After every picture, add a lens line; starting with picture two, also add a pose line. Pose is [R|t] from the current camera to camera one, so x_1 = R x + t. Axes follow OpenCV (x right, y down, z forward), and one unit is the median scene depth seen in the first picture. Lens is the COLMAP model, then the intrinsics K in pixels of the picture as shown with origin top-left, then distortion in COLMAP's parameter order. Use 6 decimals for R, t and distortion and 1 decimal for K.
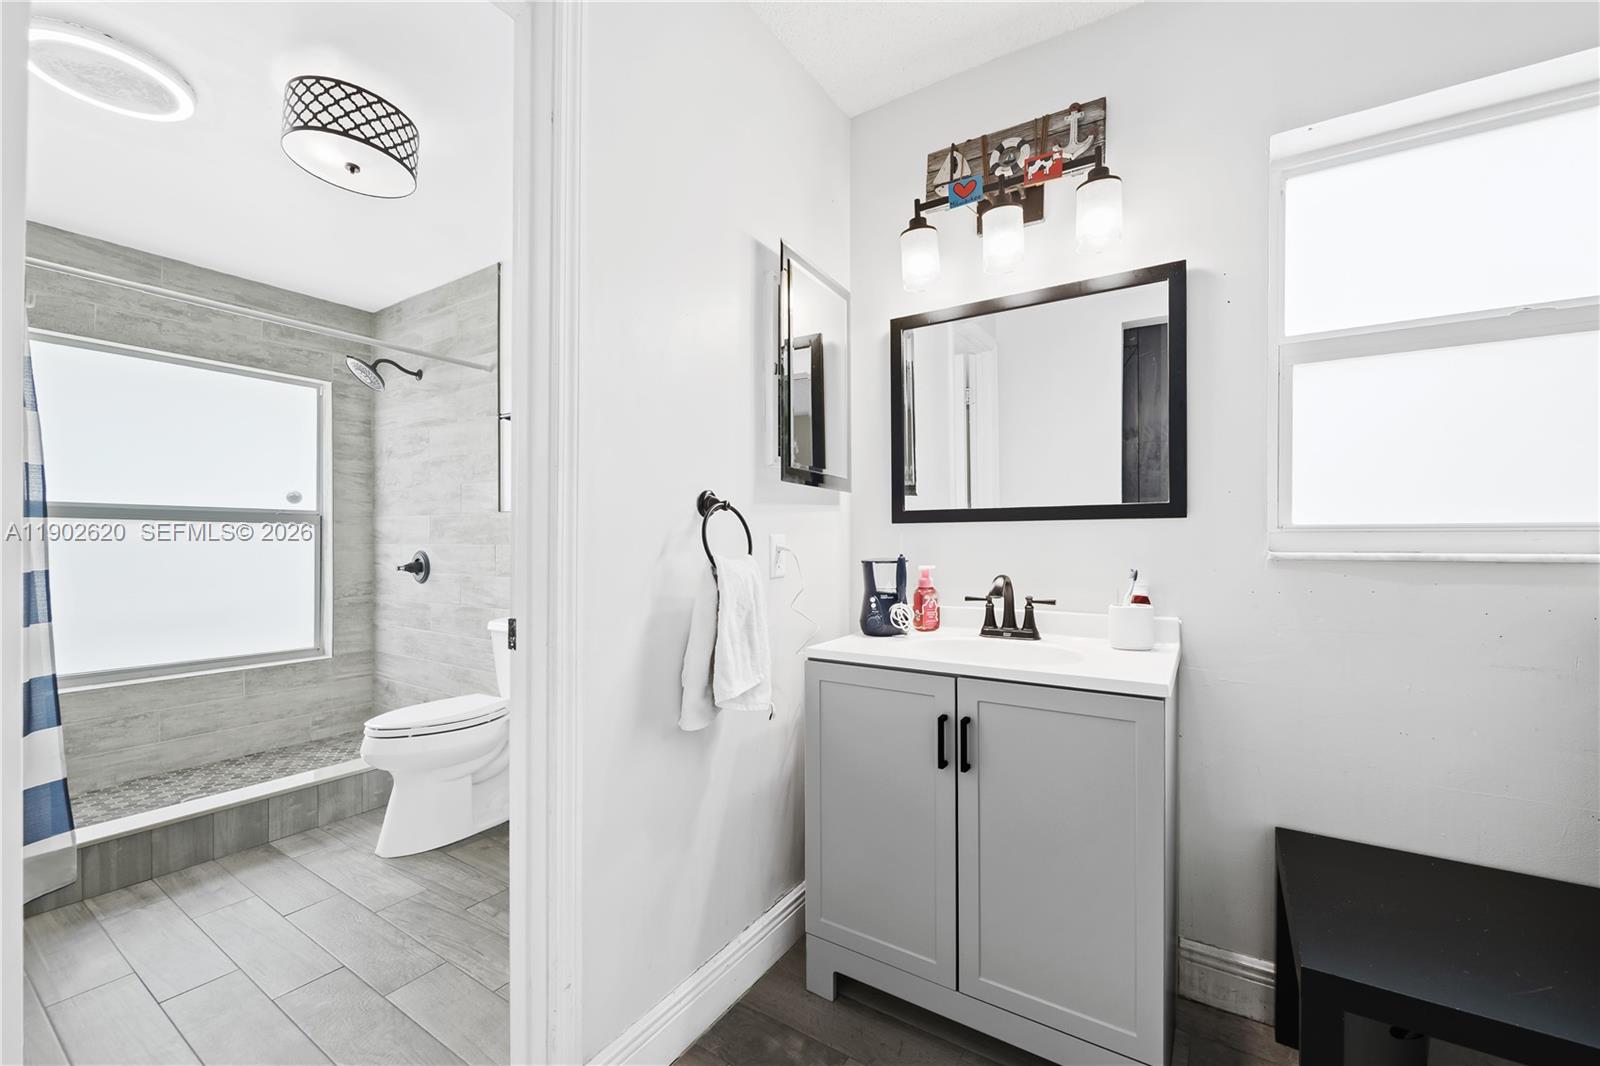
lens RADIAL K [[636.7, 0, 804.9], [0, 636.7, 540.3], [0, 0, 1]] dist [-0.001522, -0.002308]
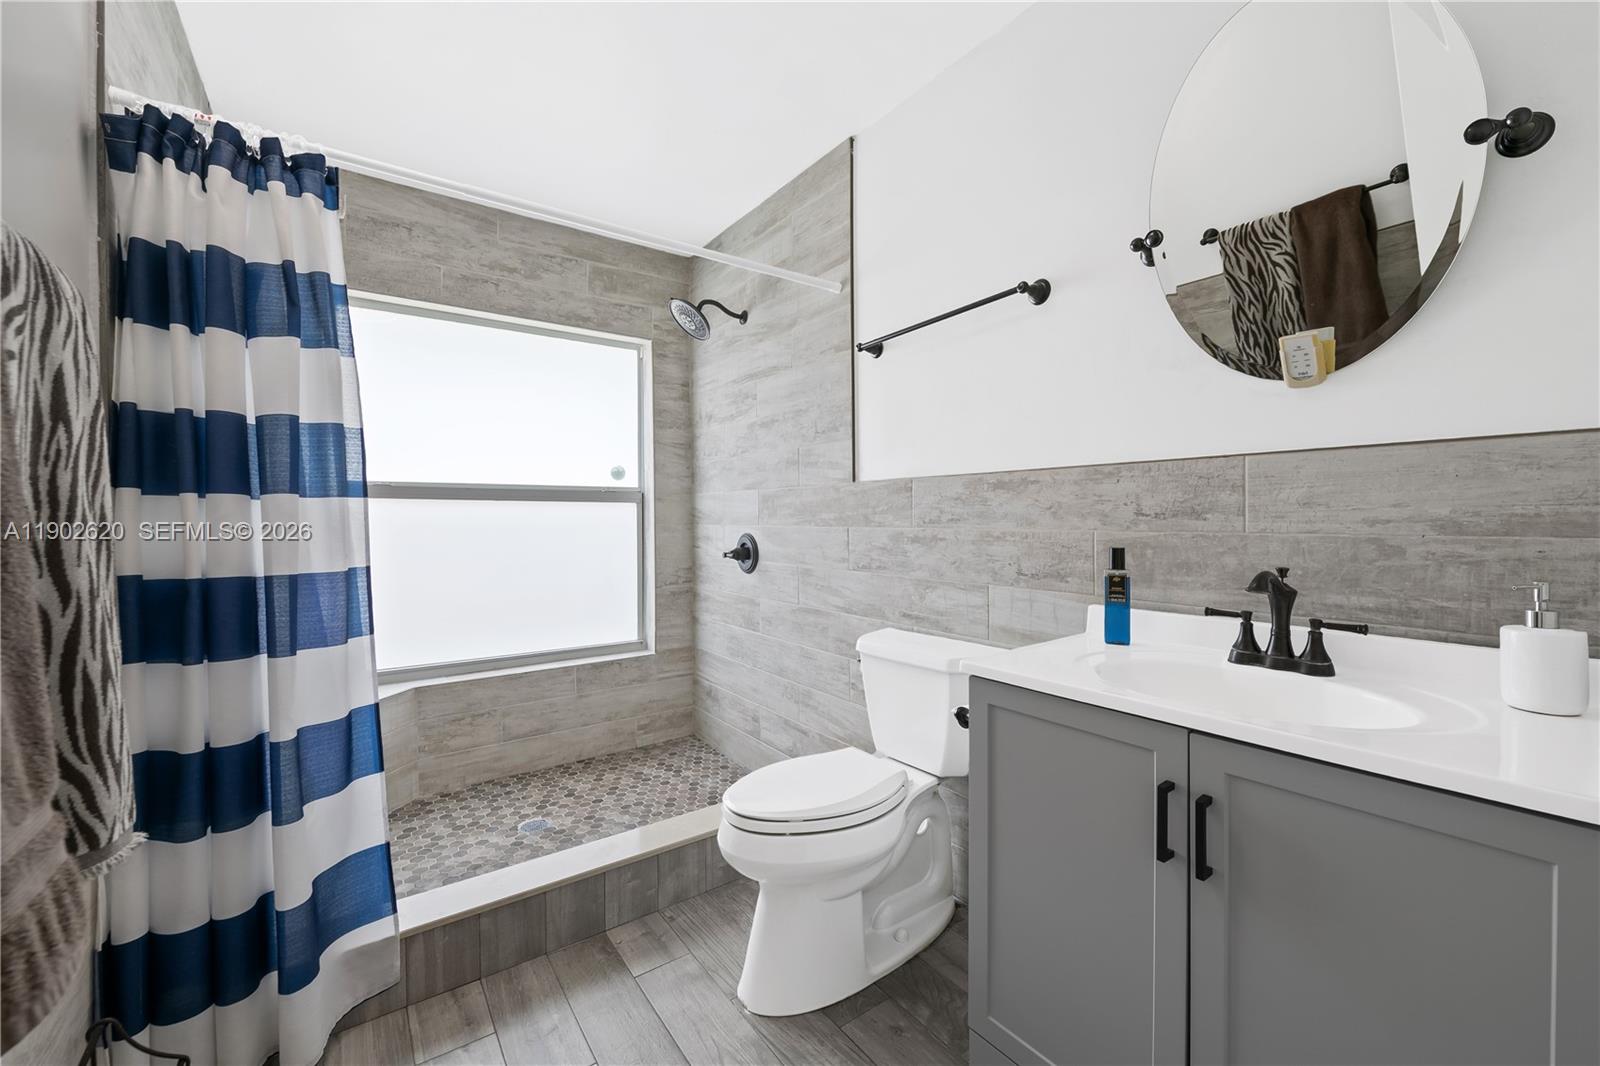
lens RADIAL K [[636.7, 0, 797.1], [0, 636.7, 521.3], [0, 0, 1]] dist [-0.001522, -0.002308]
pose [[0.927169, -0.002703, -0.374633, -0.263238], [0.006815, 0.999930, 0.009650, -0.007060], [0.374581, -0.011501, 0.927123, 0.294858]]
